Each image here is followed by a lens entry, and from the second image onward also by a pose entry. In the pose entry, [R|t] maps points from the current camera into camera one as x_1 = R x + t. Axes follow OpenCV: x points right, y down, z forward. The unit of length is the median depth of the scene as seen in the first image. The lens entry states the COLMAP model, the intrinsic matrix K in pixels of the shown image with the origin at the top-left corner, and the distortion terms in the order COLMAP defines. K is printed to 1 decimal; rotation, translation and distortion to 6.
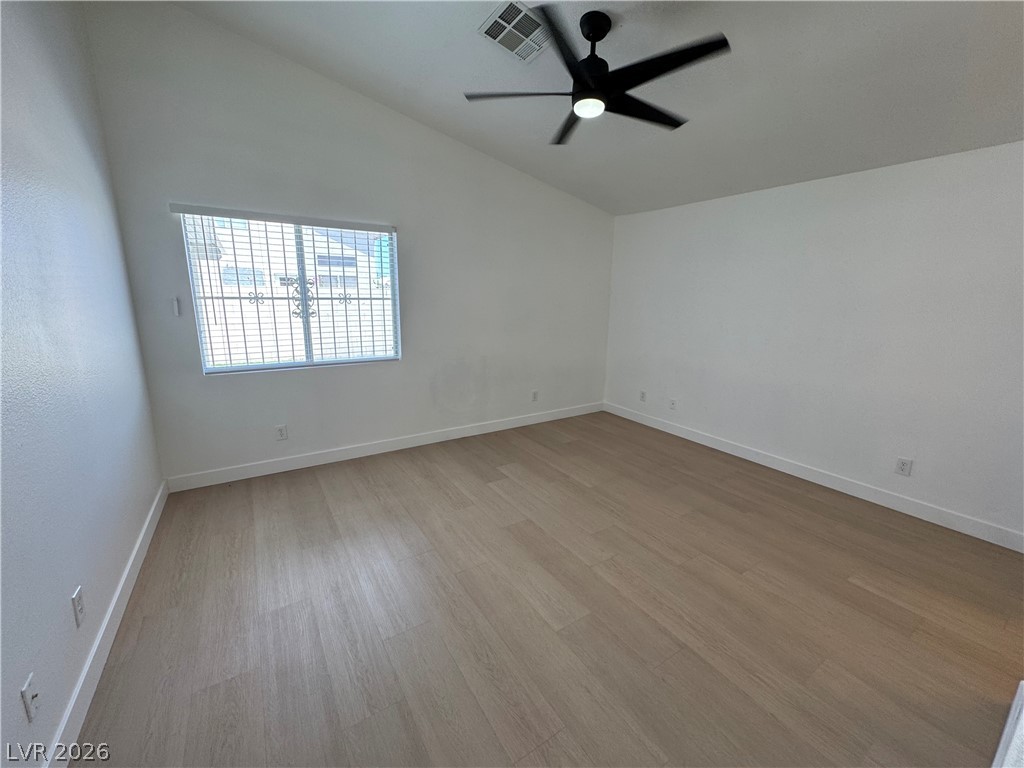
lens RADIAL K [[409.1, 0, 515.9], [0, 409.1, 379.5], [0, 0, 1]] dist [-0.001802, 0.000016]
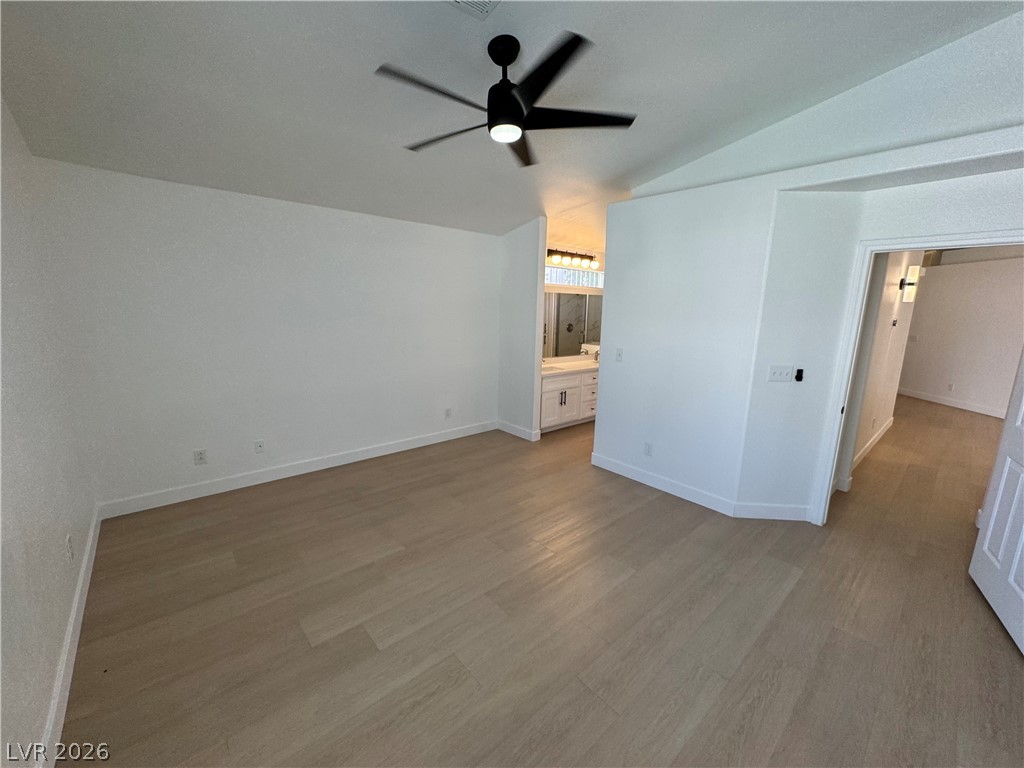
lens RADIAL K [[409.1, 0, 511.6], [0, 409.1, 383.0], [0, 0, 1]] dist [-0.001802, 0.000016]
pose [[-0.143275, -0.204894, 0.968241, -0.558633], [0.179563, 0.956715, 0.229025, -0.197970], [-0.973257, 0.206674, -0.100282, 0.768094]]
